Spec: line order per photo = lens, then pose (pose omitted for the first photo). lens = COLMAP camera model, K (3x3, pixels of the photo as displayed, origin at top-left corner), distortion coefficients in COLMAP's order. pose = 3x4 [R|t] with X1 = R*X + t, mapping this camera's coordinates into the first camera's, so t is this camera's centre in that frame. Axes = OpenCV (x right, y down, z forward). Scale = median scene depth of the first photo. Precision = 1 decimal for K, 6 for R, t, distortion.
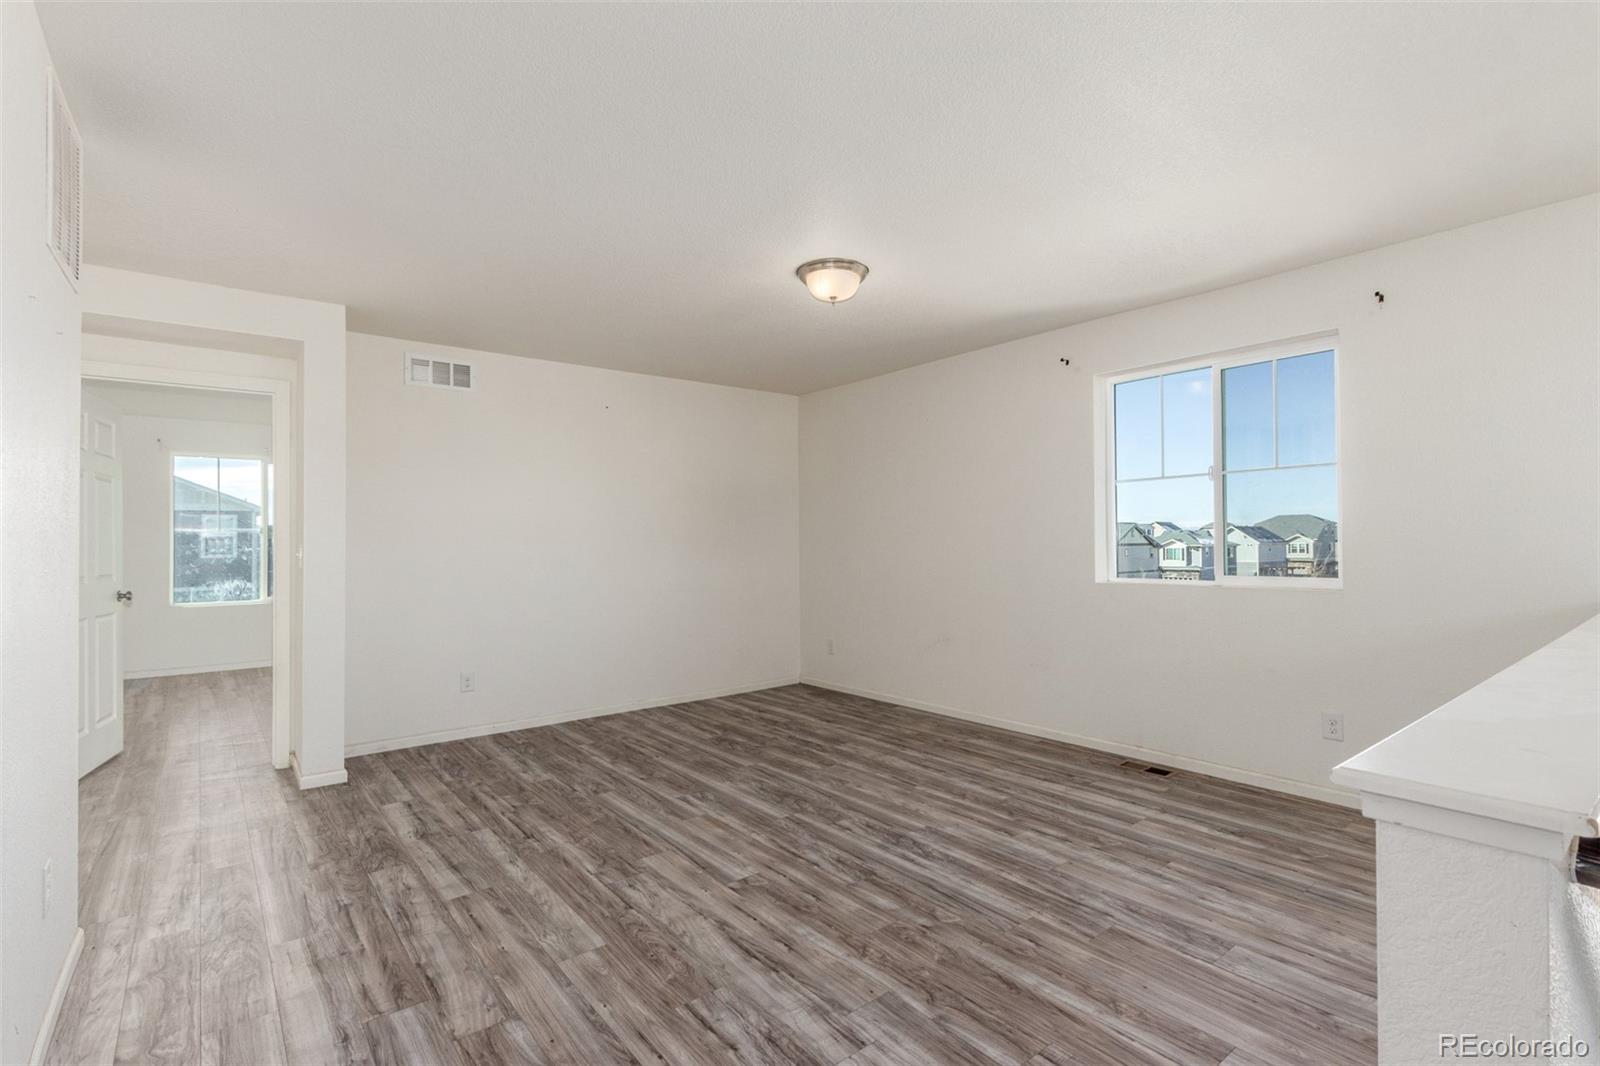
lens RADIAL K [[738.5, 0, 808.4], [0, 738.5, 535.6], [0, 0, 1]] dist [0.011405, -0.005063]
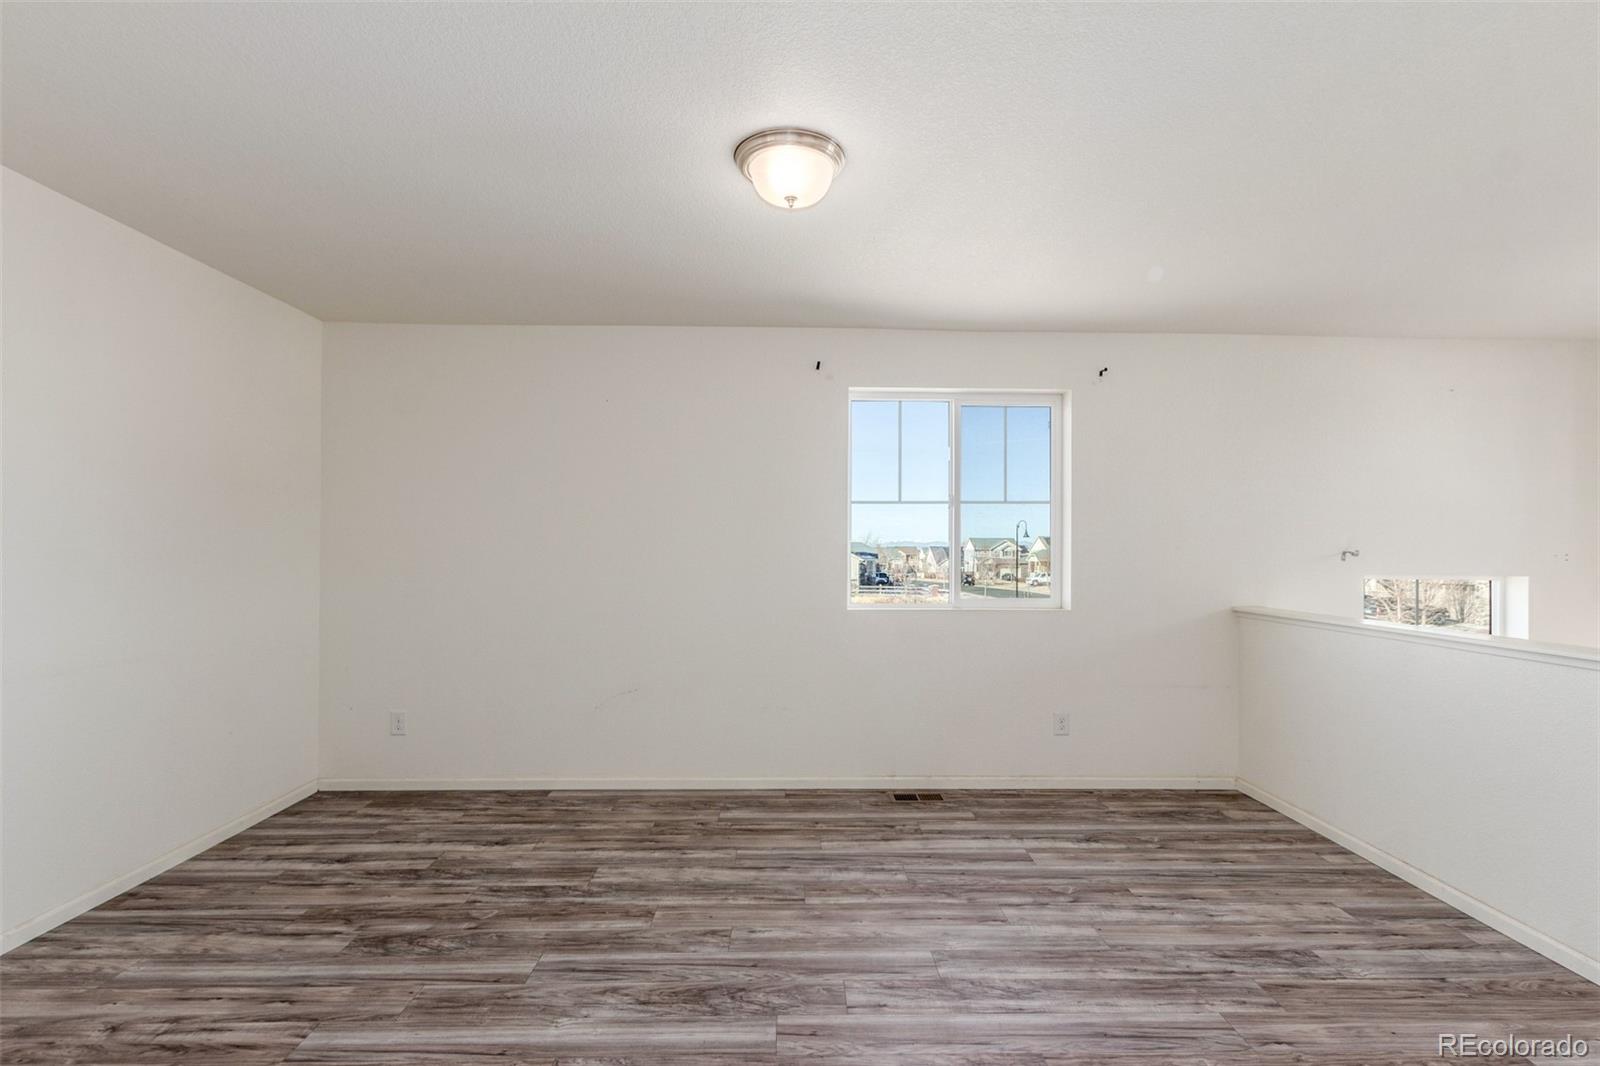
lens RADIAL K [[738.5, 0, 800.4], [0, 738.5, 535.8], [0, 0, 1]] dist [0.011405, -0.005063]
pose [[0.616006, 0.031073, 0.787128, -0.471973], [-0.018401, 0.999517, -0.025056, -0.003886], [-0.787527, 0.000951, 0.616280, 0.584865]]
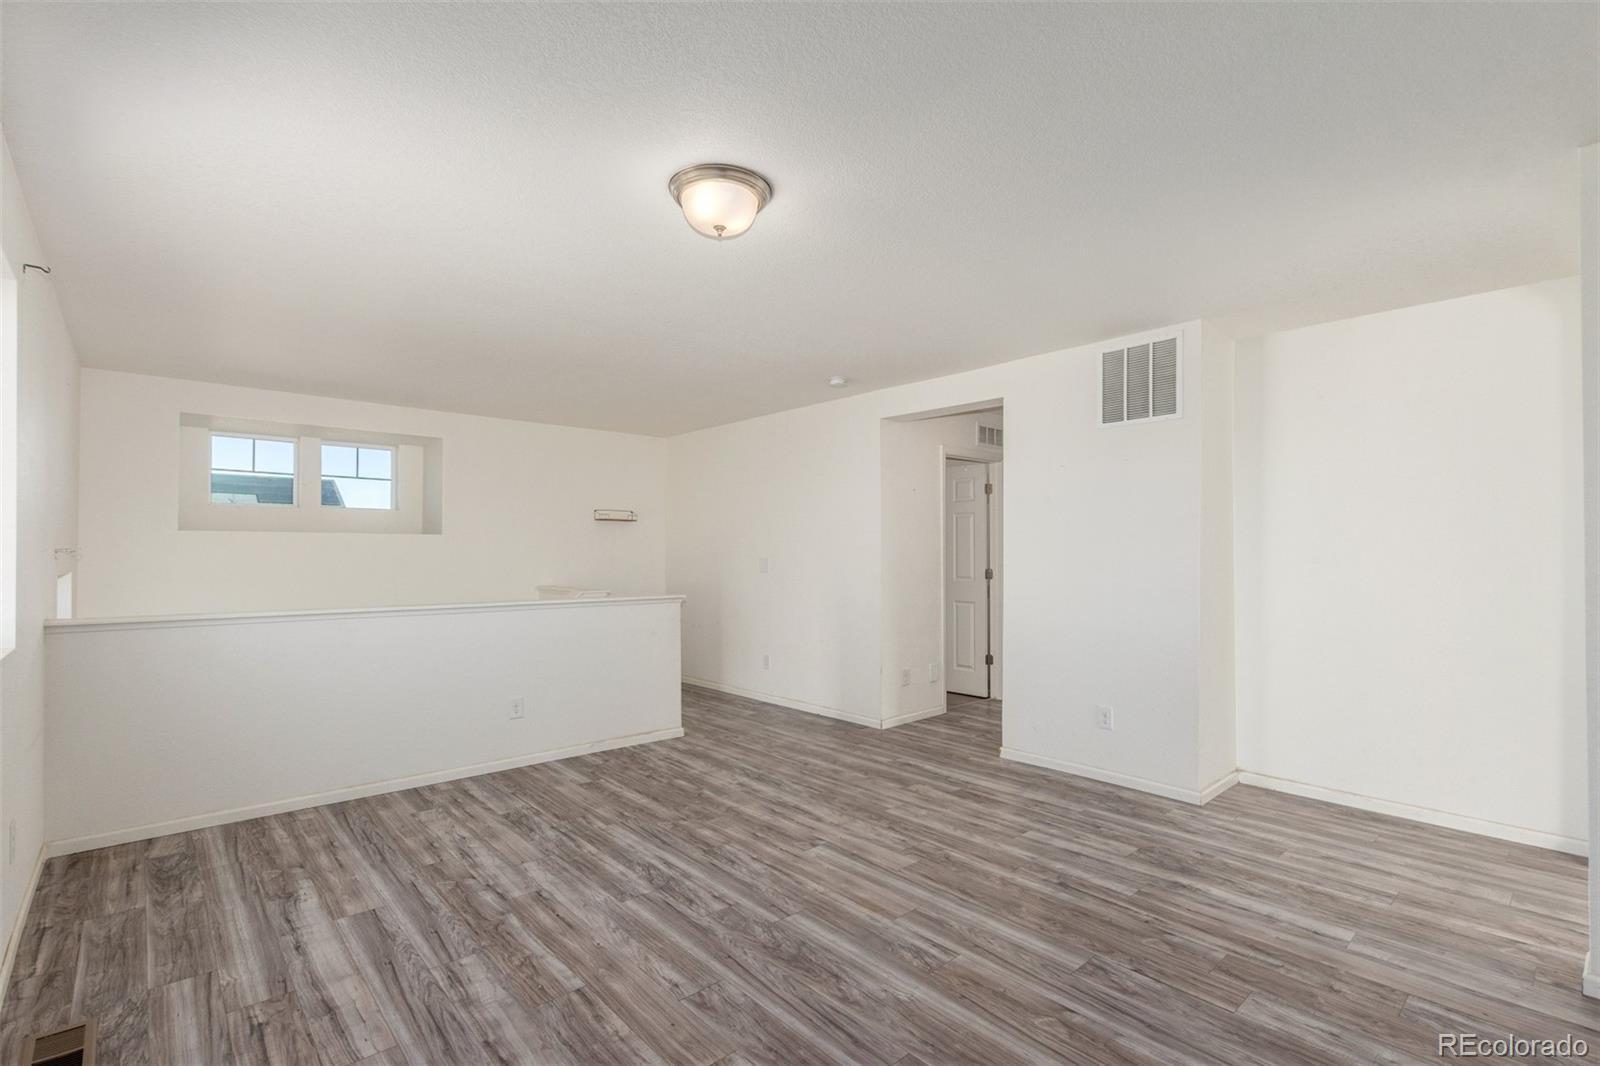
lens RADIAL K [[738.5, 0, 805.9], [0, 738.5, 547.8], [0, 0, 1]] dist [0.011405, -0.005063]
pose [[-0.998226, 0.009113, -0.058845, -0.004661], [0.009984, 0.999845, -0.014530, -0.003949], [0.058703, -0.015091, -0.998161, 1.705068]]
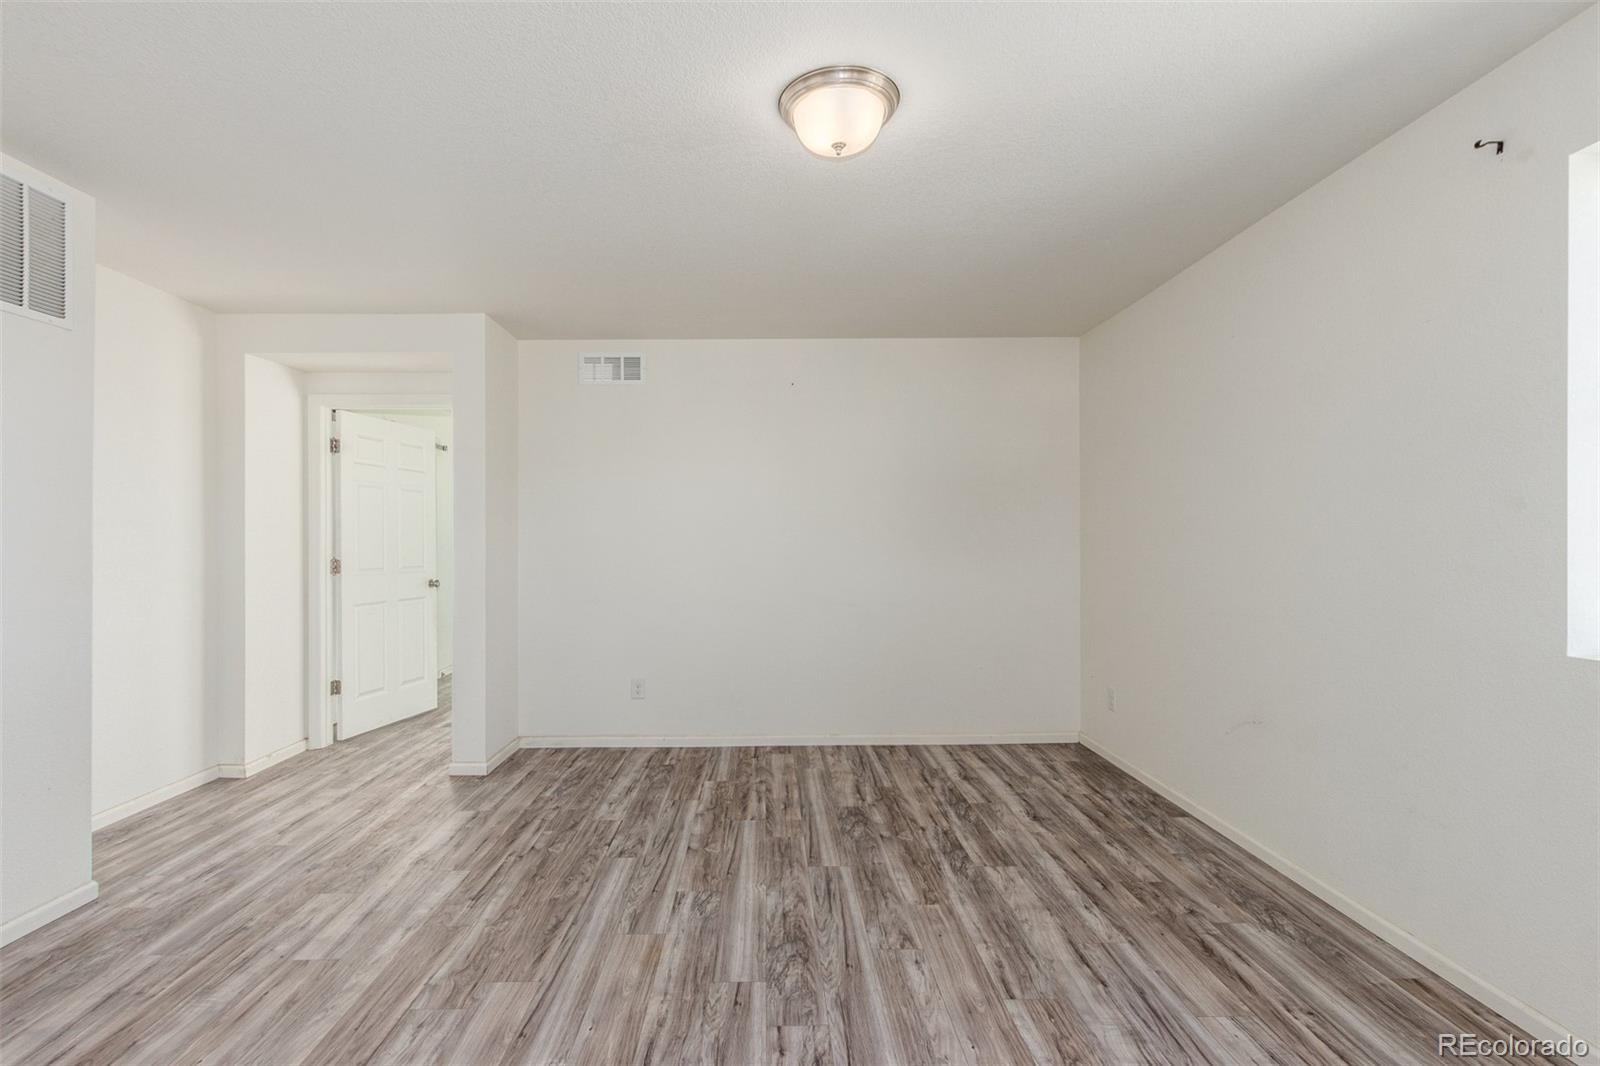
lens RADIAL K [[738.5, 0, 774.4], [0, 738.5, 542.2], [0, 0, 1]] dist [0.011405, -0.005063]
pose [[0.785956, 0.009551, -0.618208, 0.364810], [0.001540, 0.999847, 0.017405, -0.010872], [0.618280, -0.014632, 0.785822, 0.492349]]
